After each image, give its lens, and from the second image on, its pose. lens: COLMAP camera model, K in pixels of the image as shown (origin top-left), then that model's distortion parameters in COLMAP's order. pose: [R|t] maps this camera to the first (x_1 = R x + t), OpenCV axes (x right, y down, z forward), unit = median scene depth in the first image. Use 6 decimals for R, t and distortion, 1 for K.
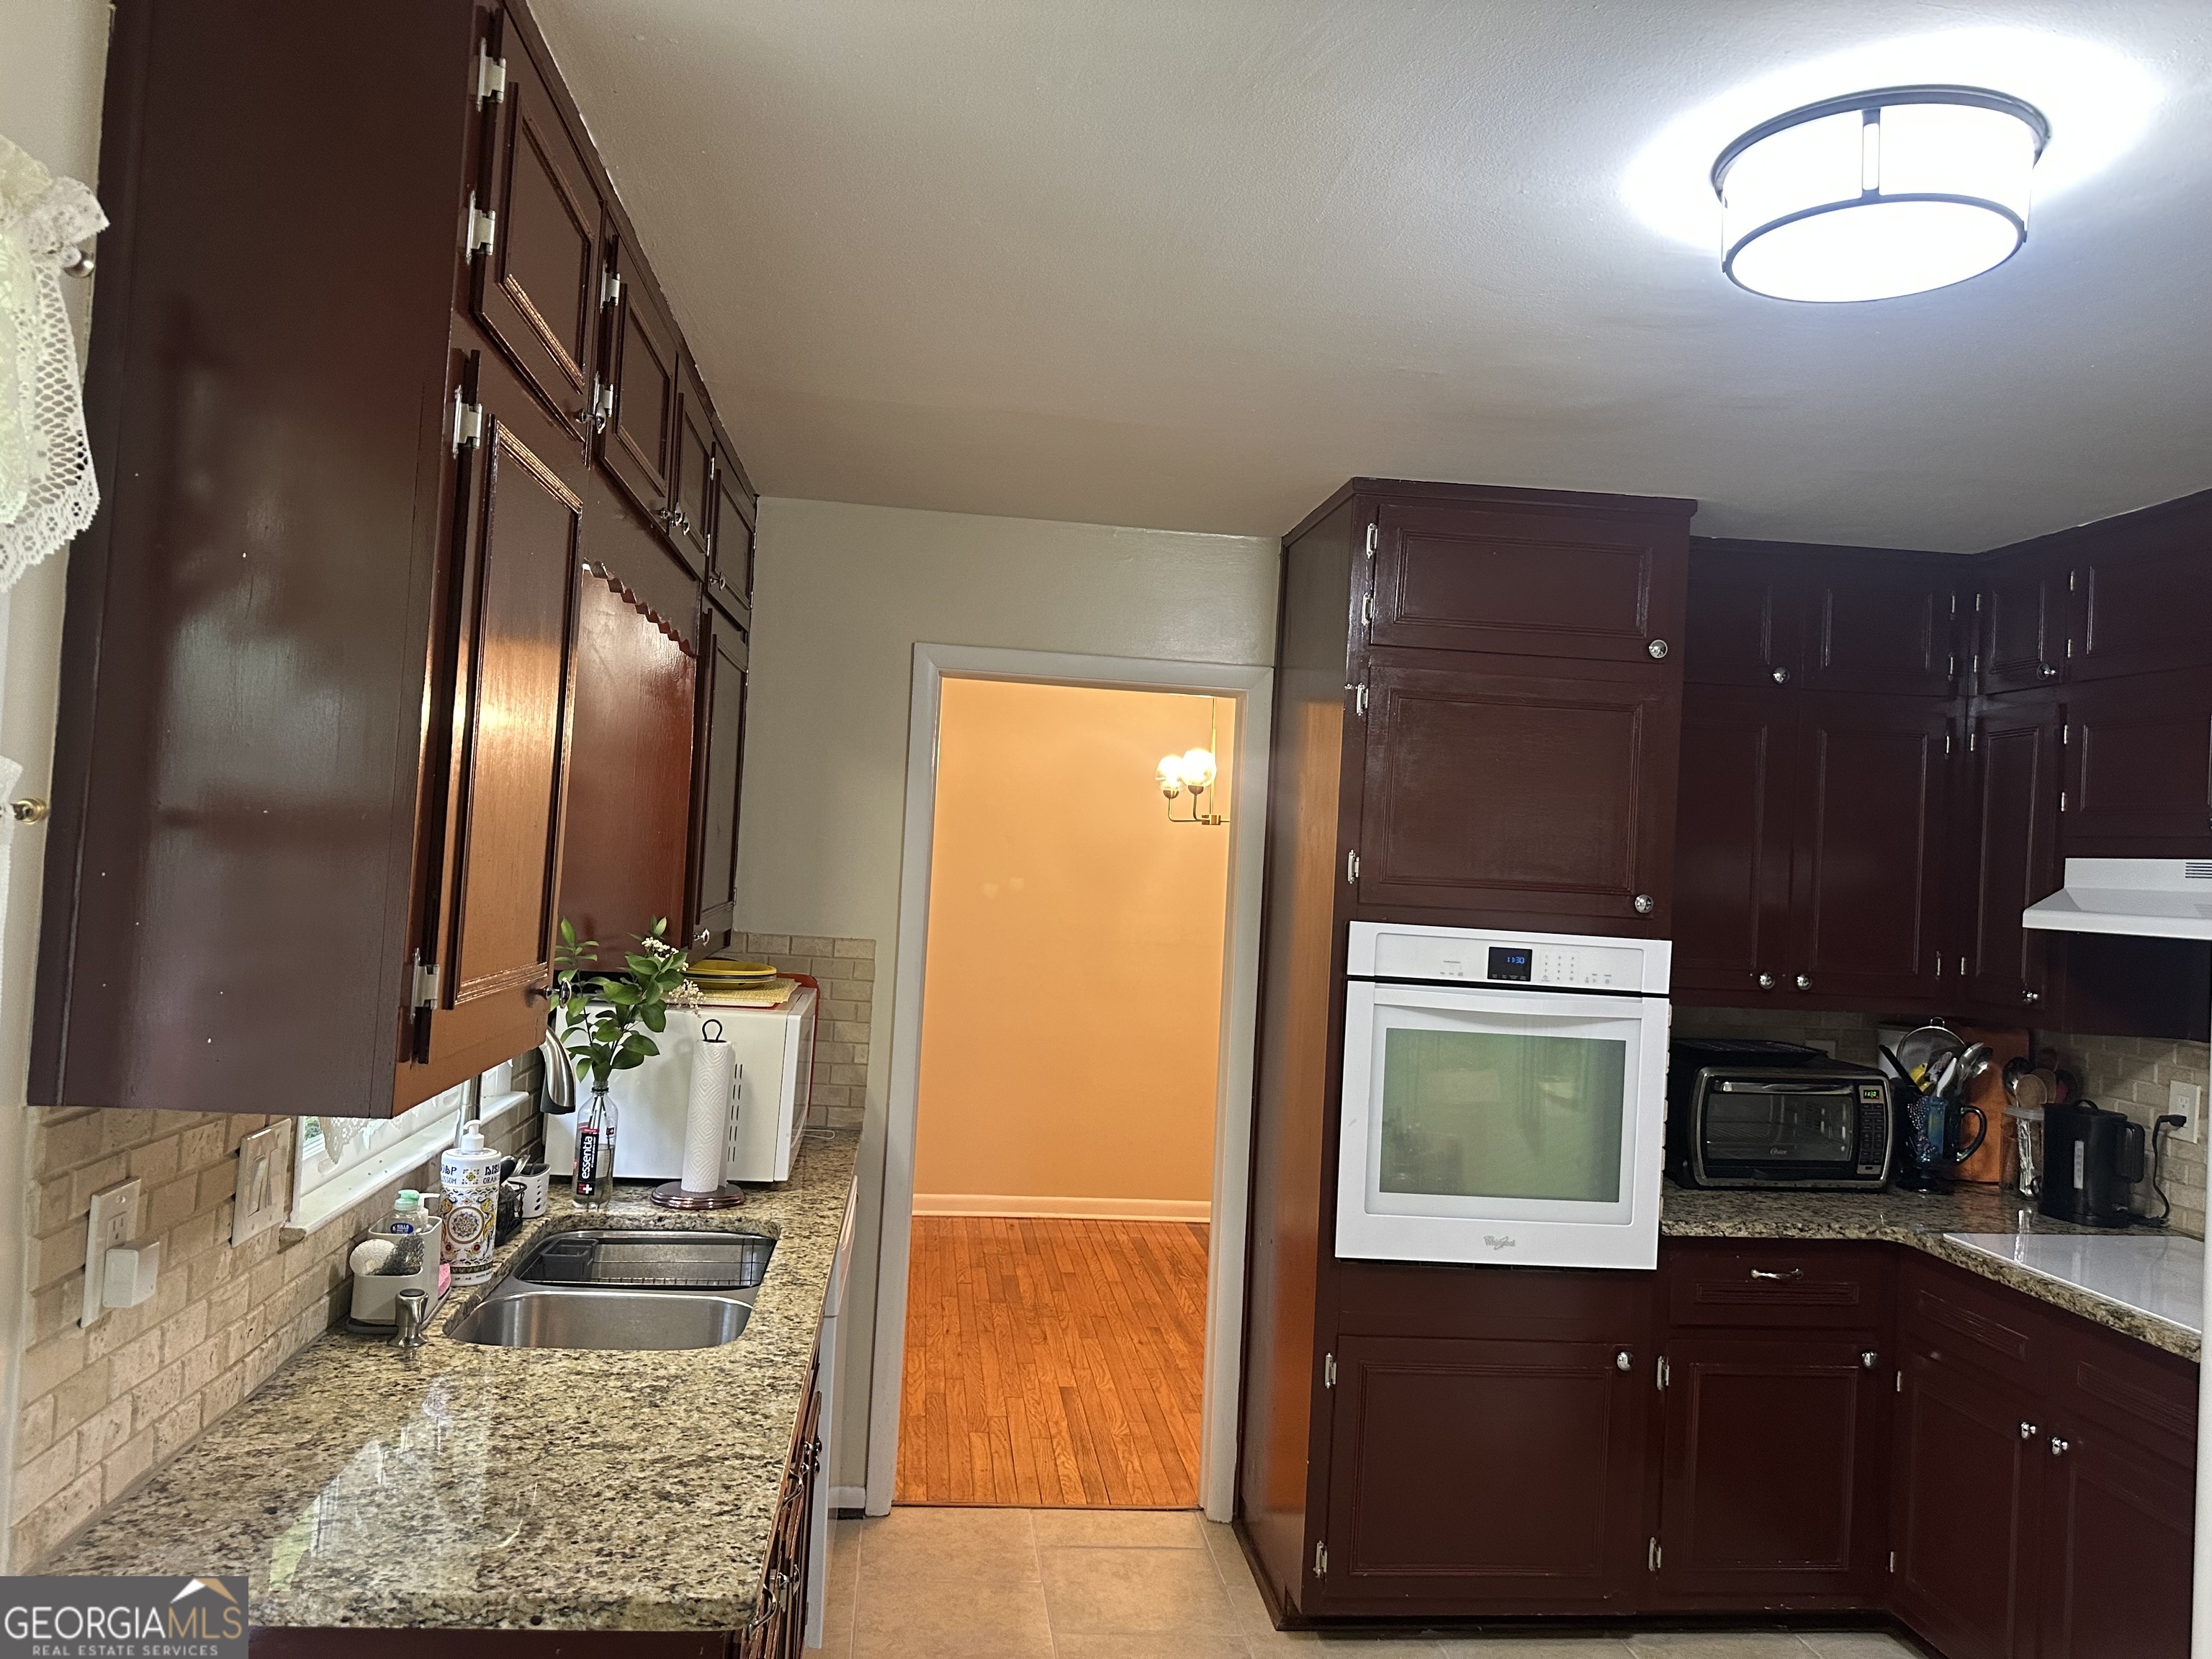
lens RADIAL K [[1510.9, 0, 1143.6], [0, 1510.9, 824.9], [0, 0, 1]] dist [0.157594, -0.226587]
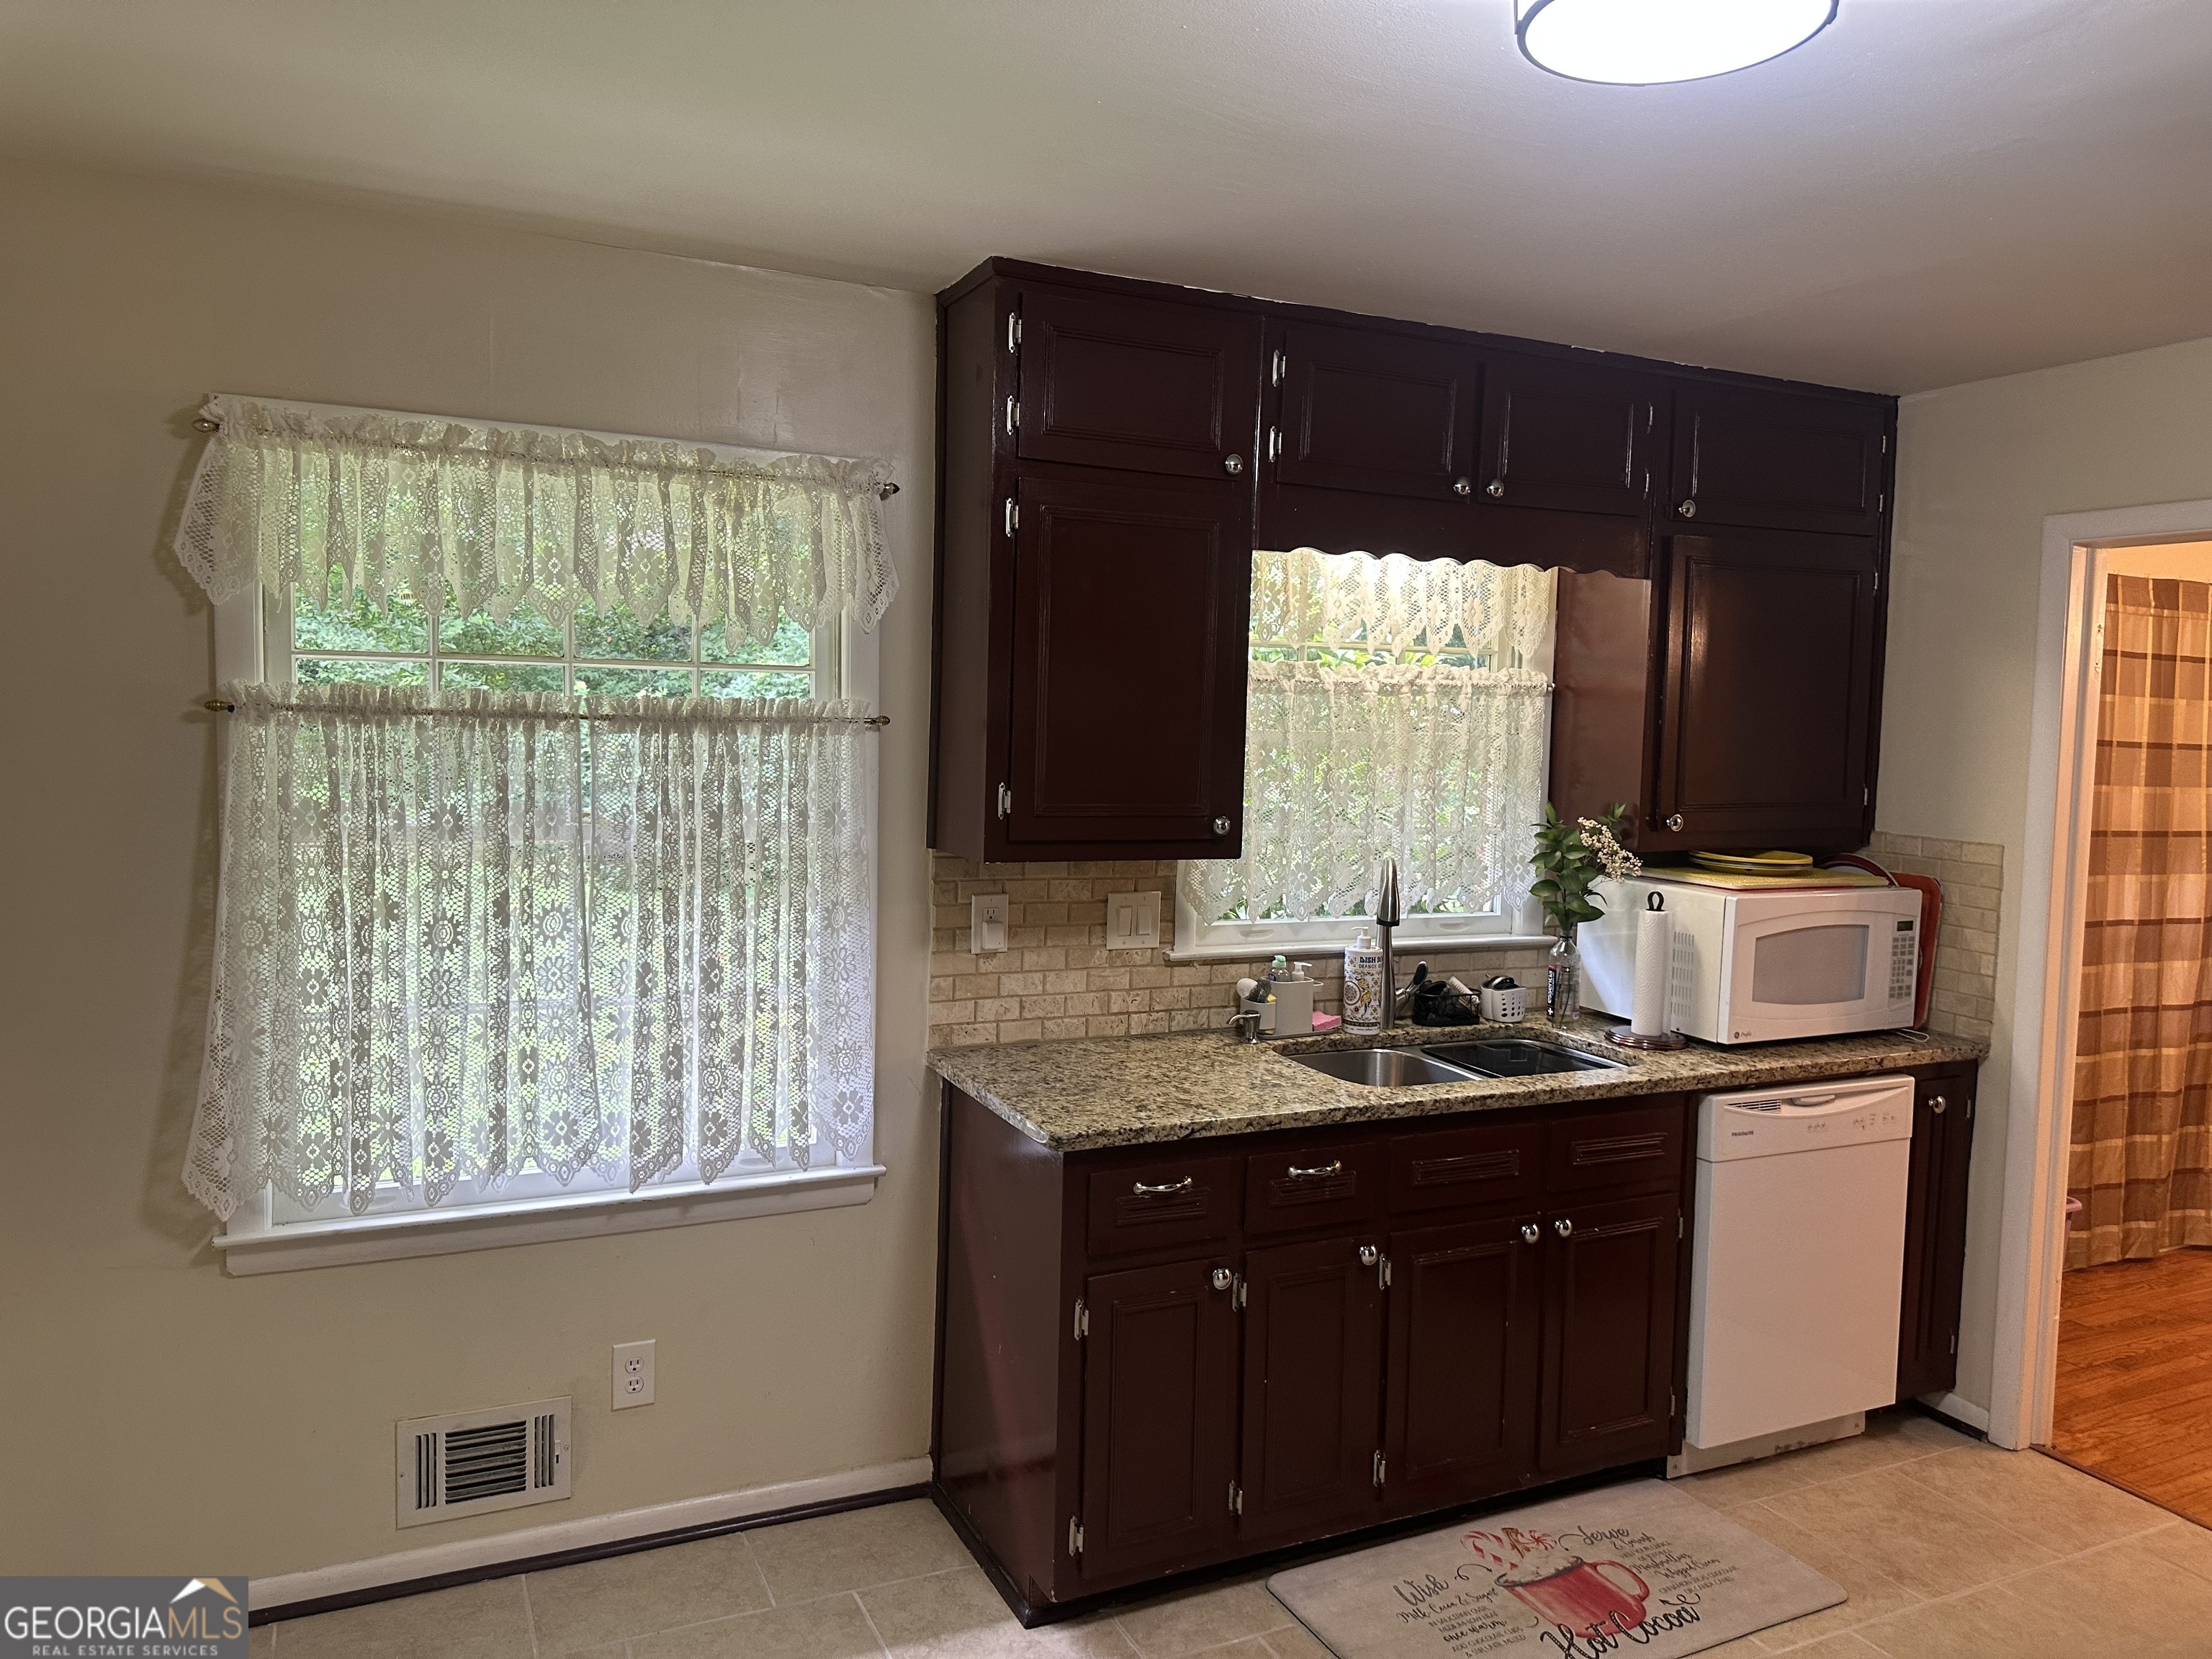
lens RADIAL K [[1563.6, 0, 1106.0], [0, 1563.6, 829.5], [0, 0, 1]] dist [0.058659, -0.108139]
pose [[0.297993, 0.019770, -0.954363, 0.729632], [0.013919, 0.999589, 0.025053, 0.043996], [0.954467, -0.020749, 0.297595, 0.243798]]
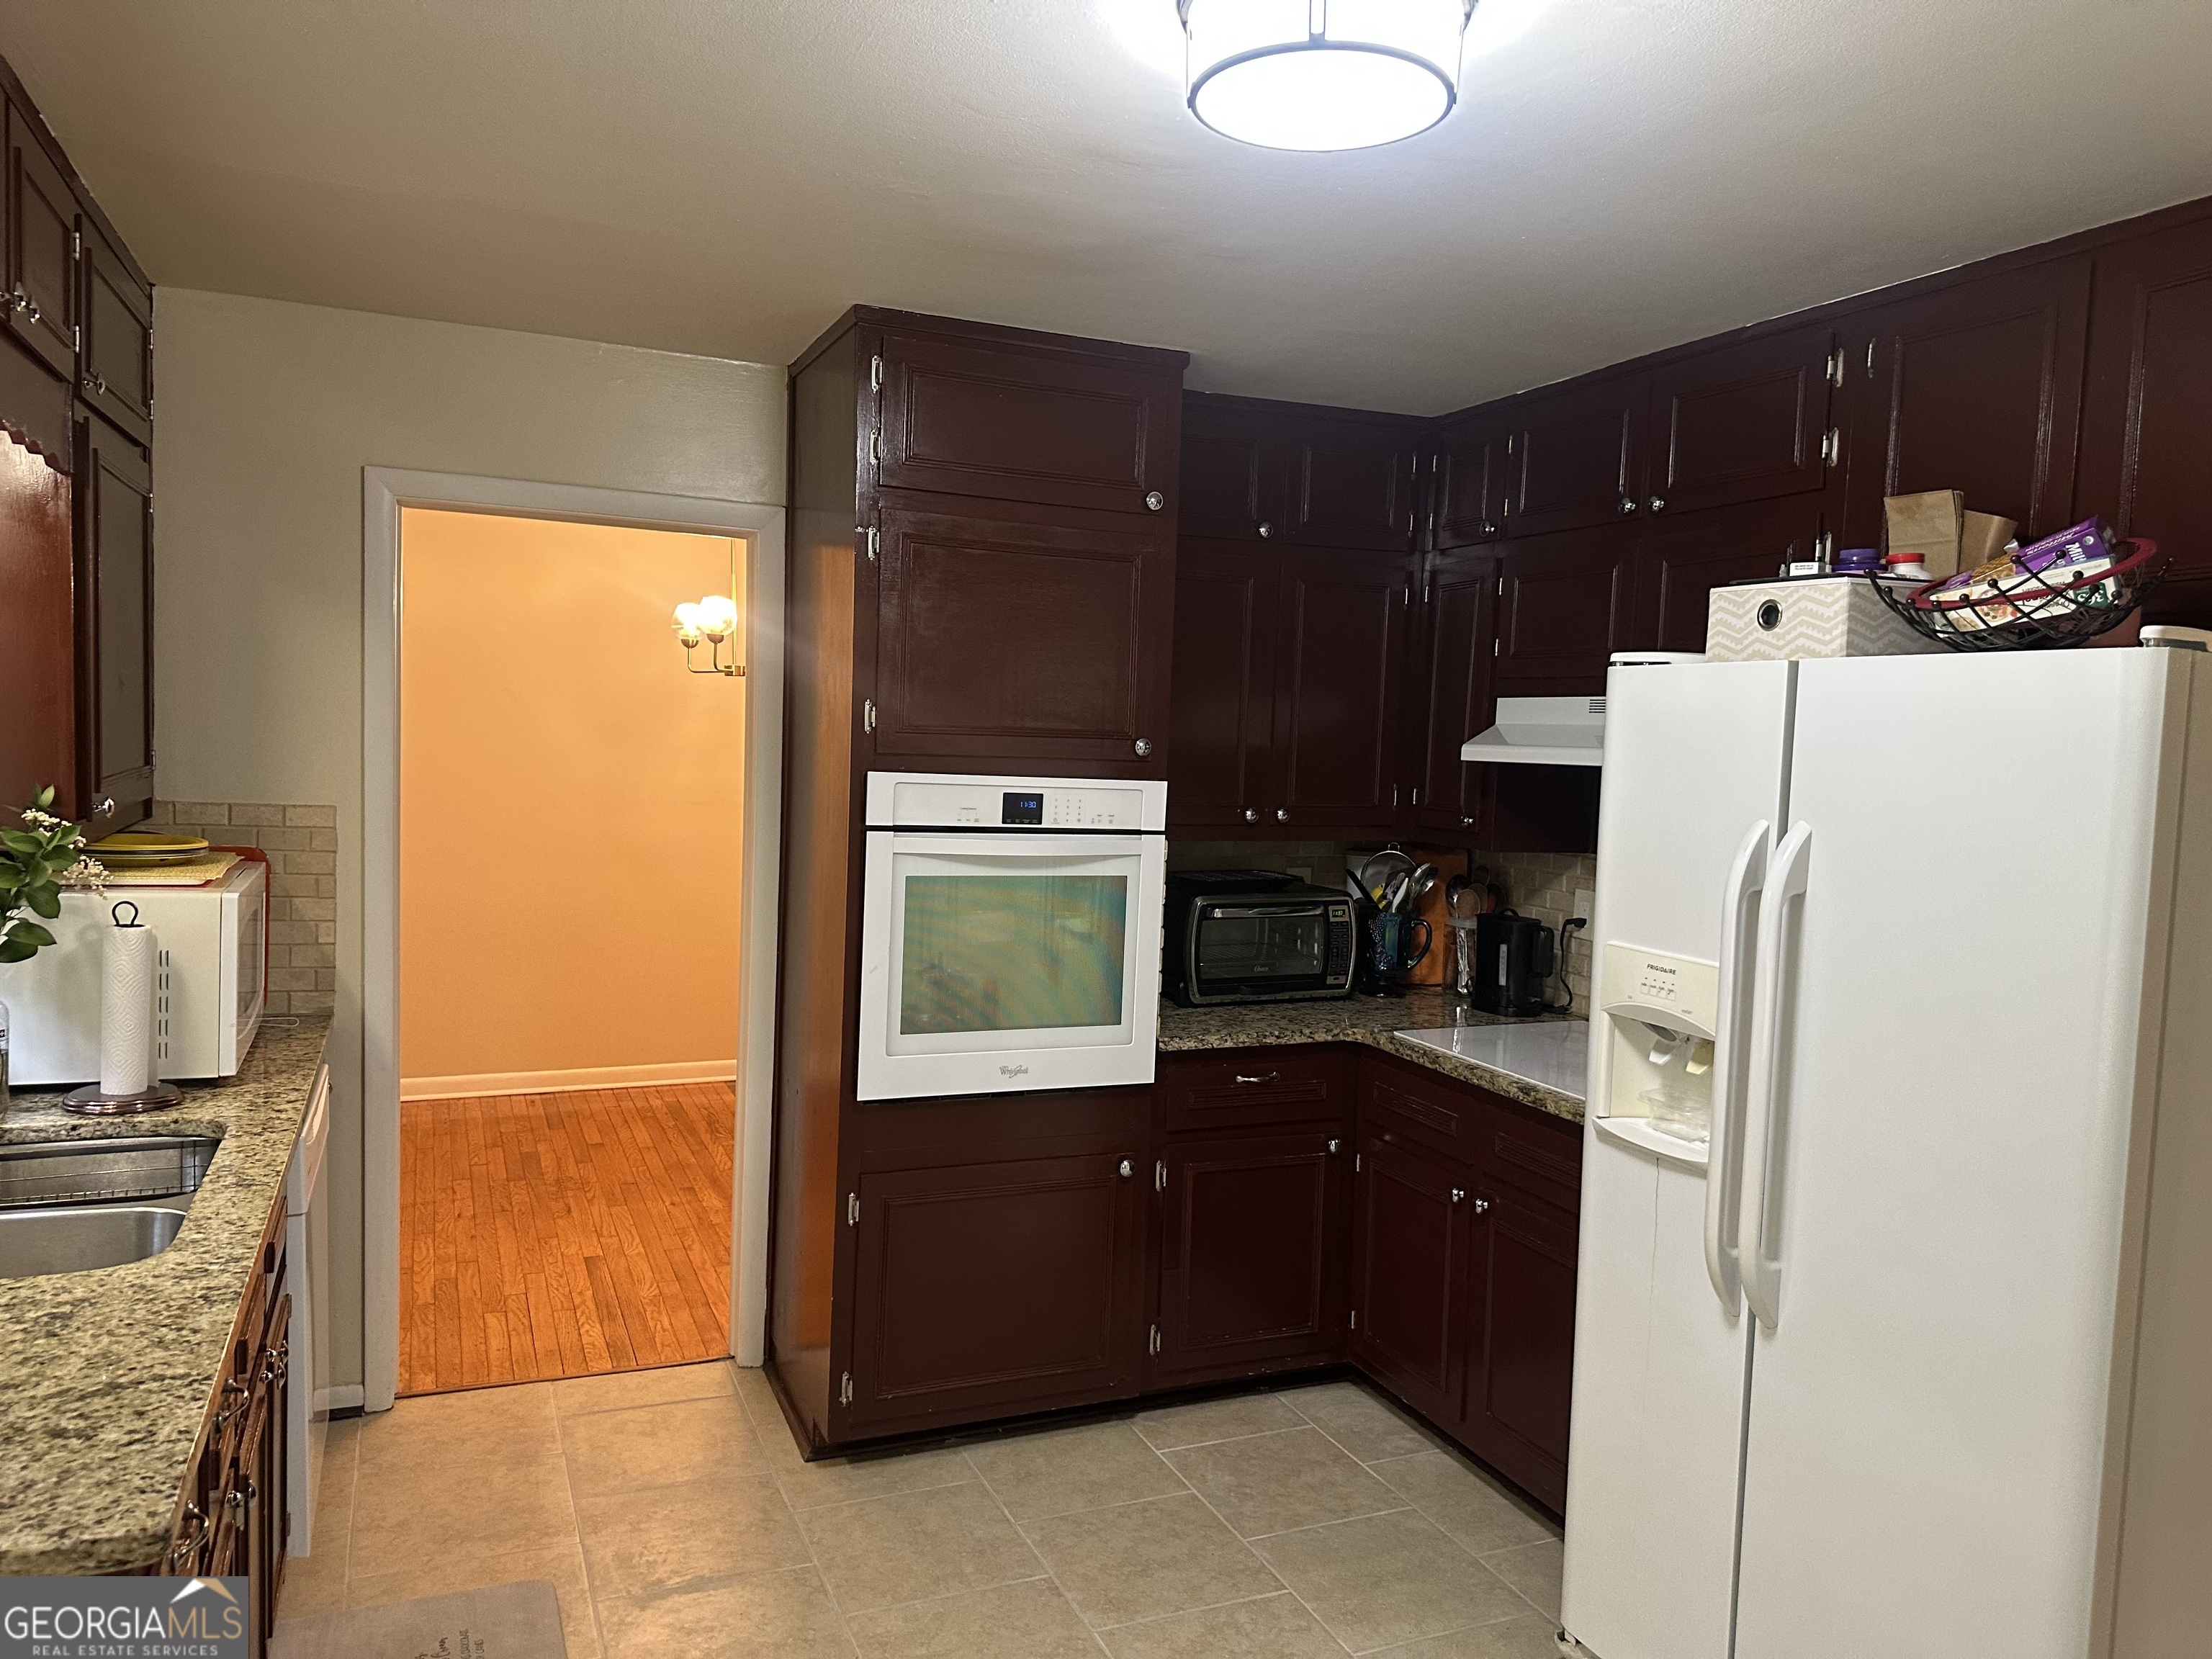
lens RADIAL K [[1509.7, 0, 1106.0], [0, 1509.7, 829.5], [0, 0, 1]] dist [0.107466, -0.079053]
pose [[0.962461, -0.035868, 0.269038, 0.017956], [0.009065, 0.994925, 0.100211, 0.003338], [-0.271267, -0.094010, 0.957902, 0.008166]]
